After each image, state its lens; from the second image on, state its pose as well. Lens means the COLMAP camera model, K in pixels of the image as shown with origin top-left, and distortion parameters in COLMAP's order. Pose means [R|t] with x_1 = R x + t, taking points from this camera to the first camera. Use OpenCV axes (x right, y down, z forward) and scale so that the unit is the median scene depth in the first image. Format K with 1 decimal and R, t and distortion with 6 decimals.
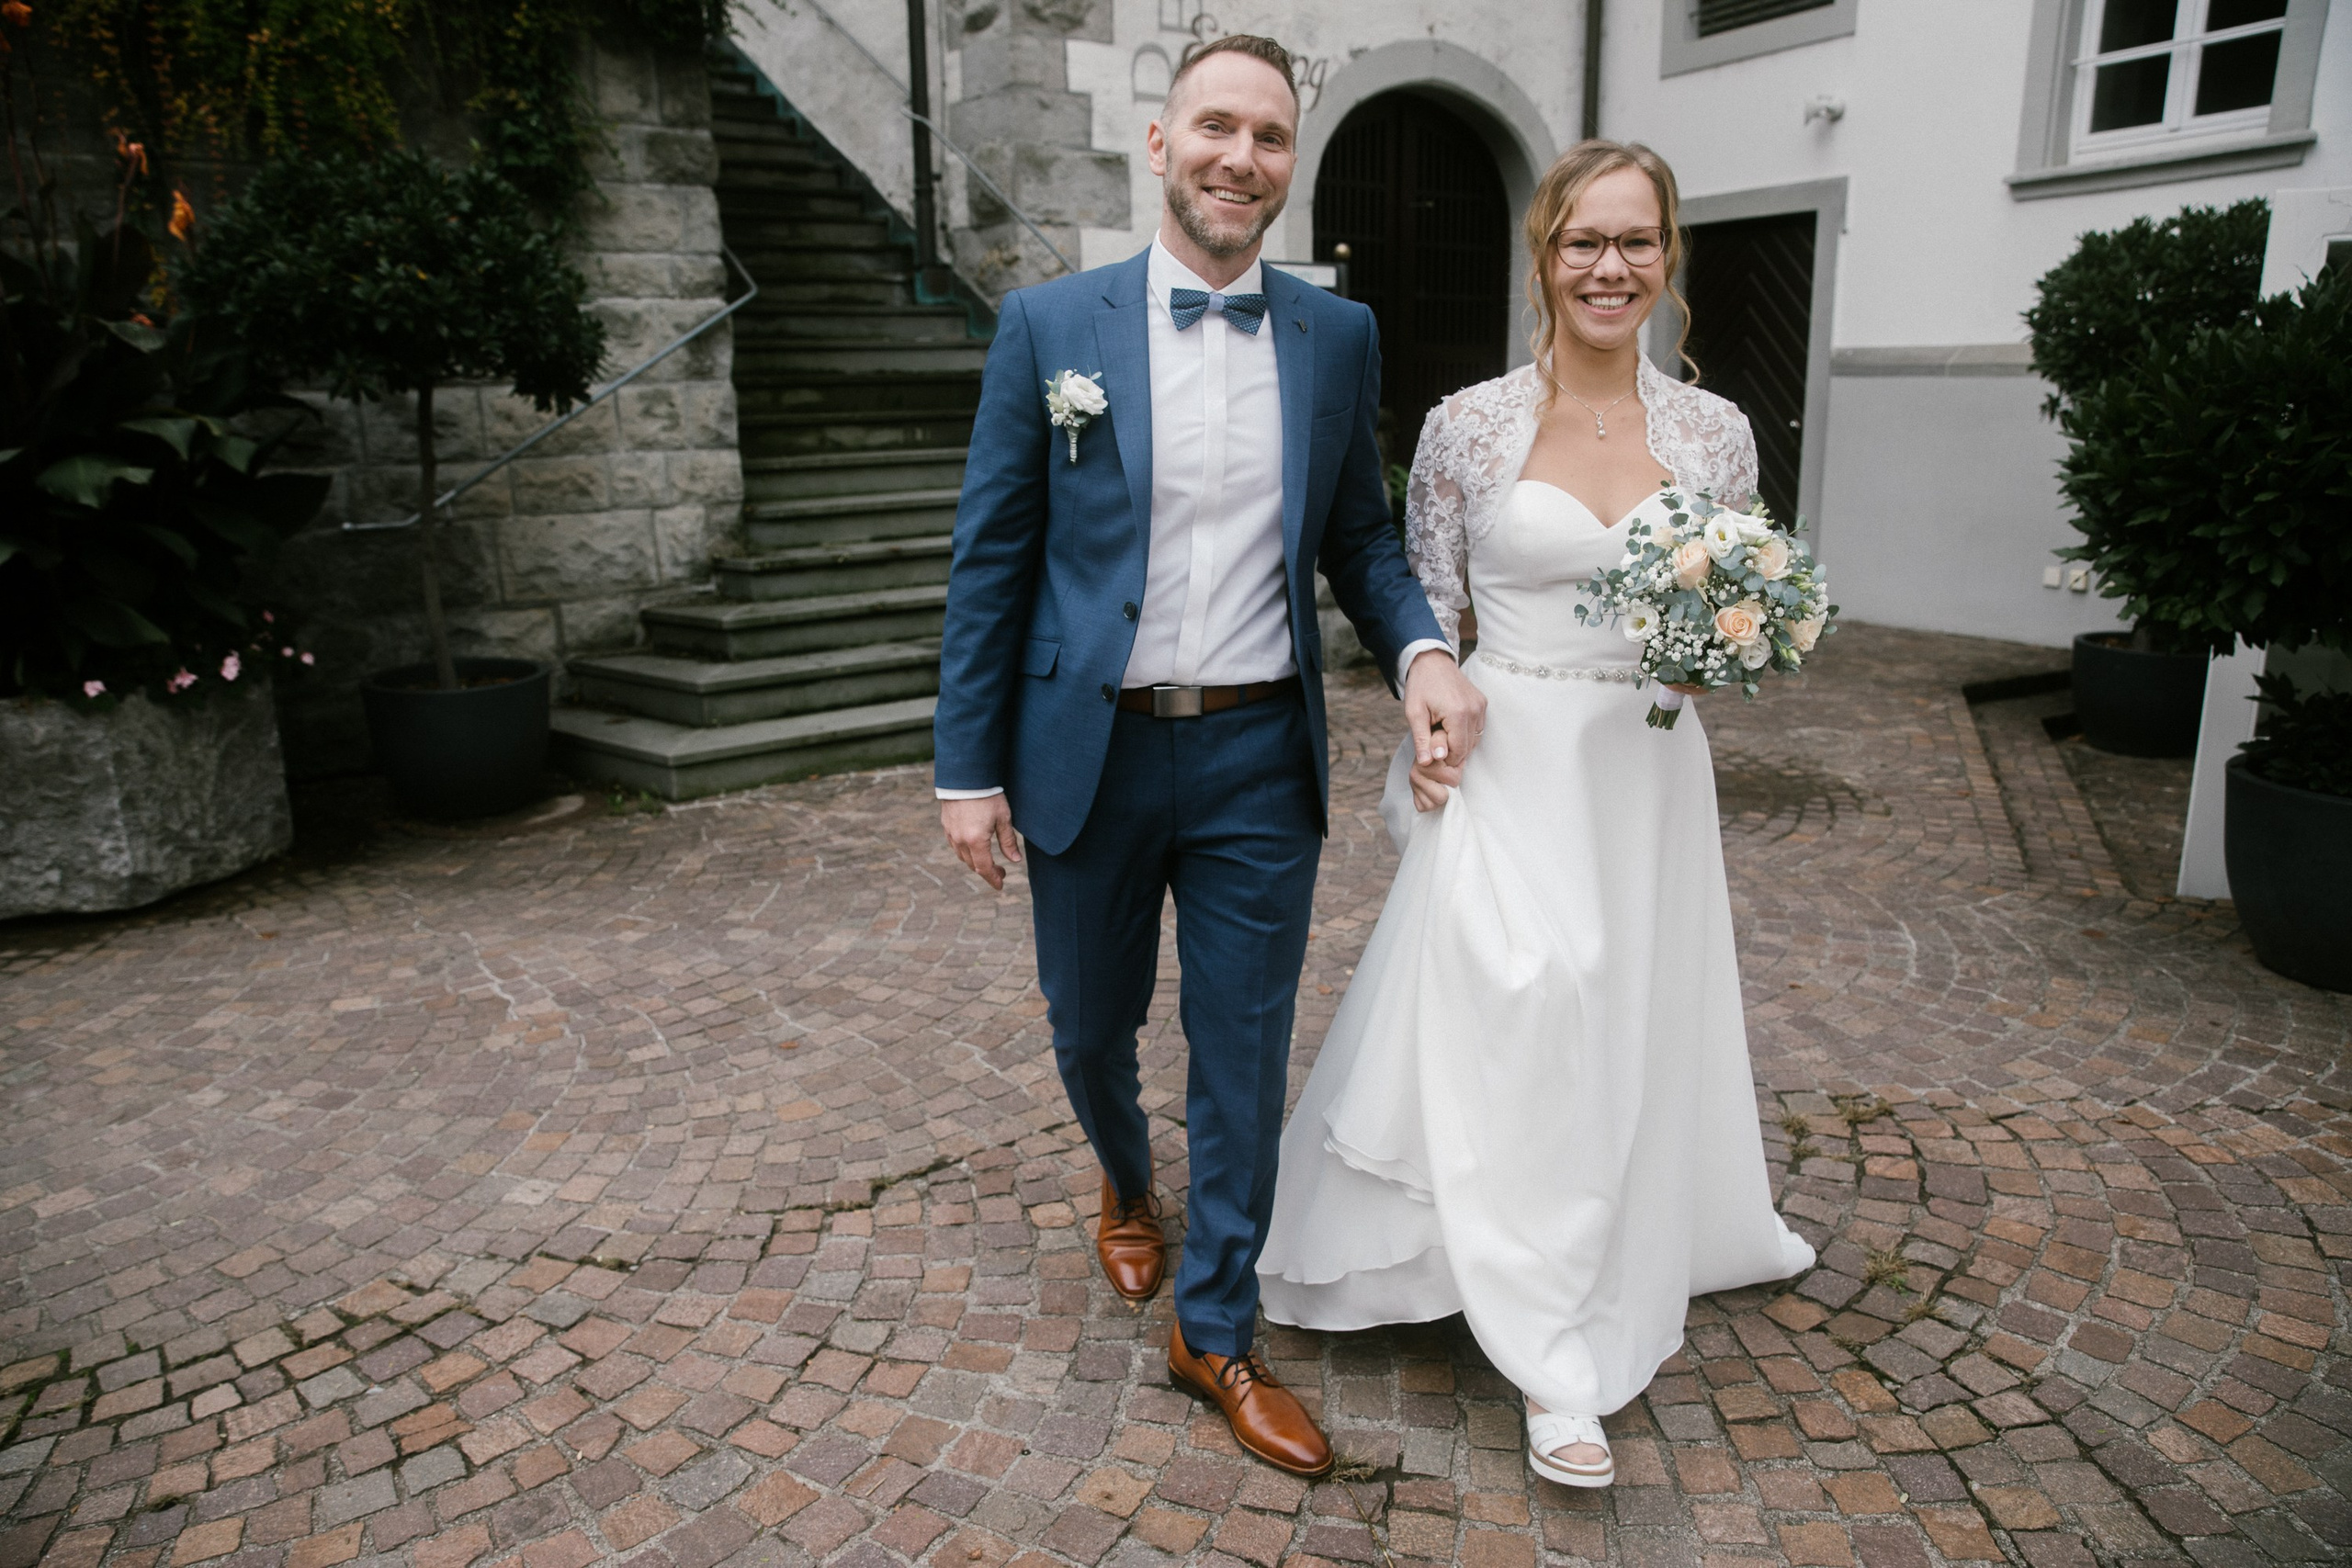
lens RADIAL K [[1587.1, 0, 1176.4], [0, 1587.1, 778.9], [0, 0, 1]] dist [-0.114019, 0.086225]
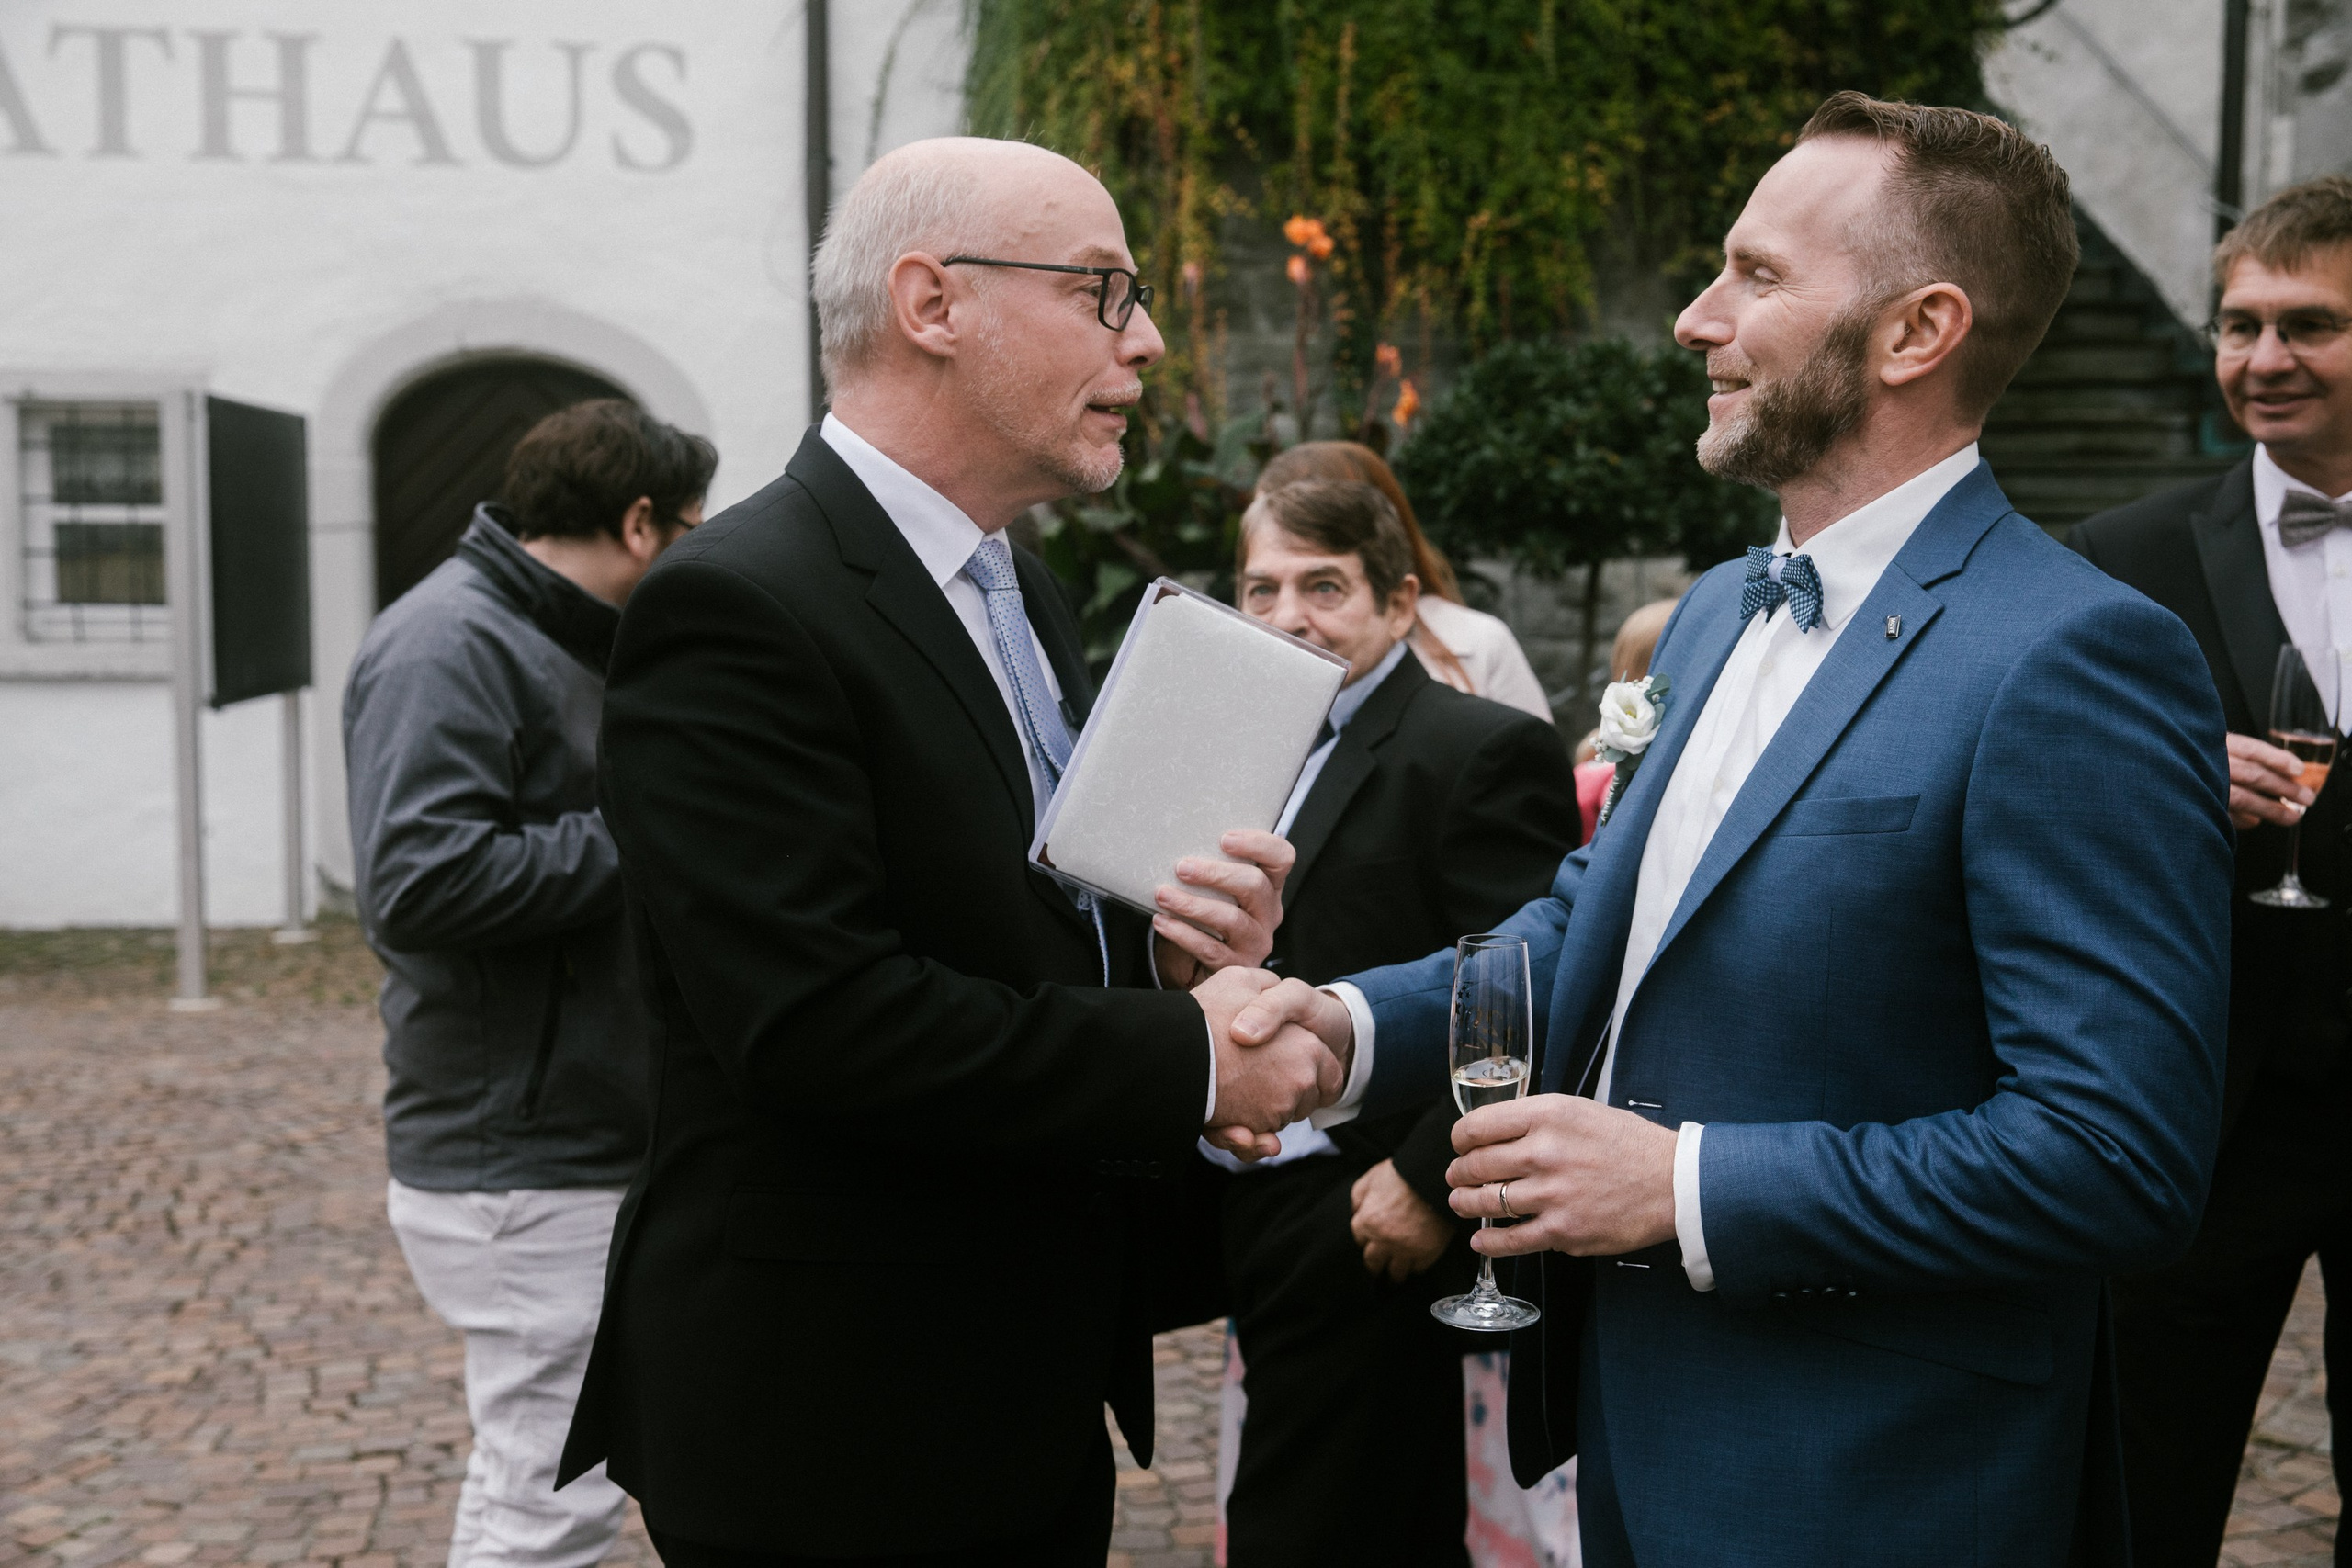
lens RADIAL K [[2736.8, 0, 1176.0], [0, 2736.8, 784.0], [0, 0, 1]] dist [0.050738, 0.062207]
pose [[0.850702, 0.057275, -0.522518, 0.119964], [-0.137584, 0.983653, -0.116176, 0.072432], [0.507323, 0.170722, 0.844676, -0.342015]]
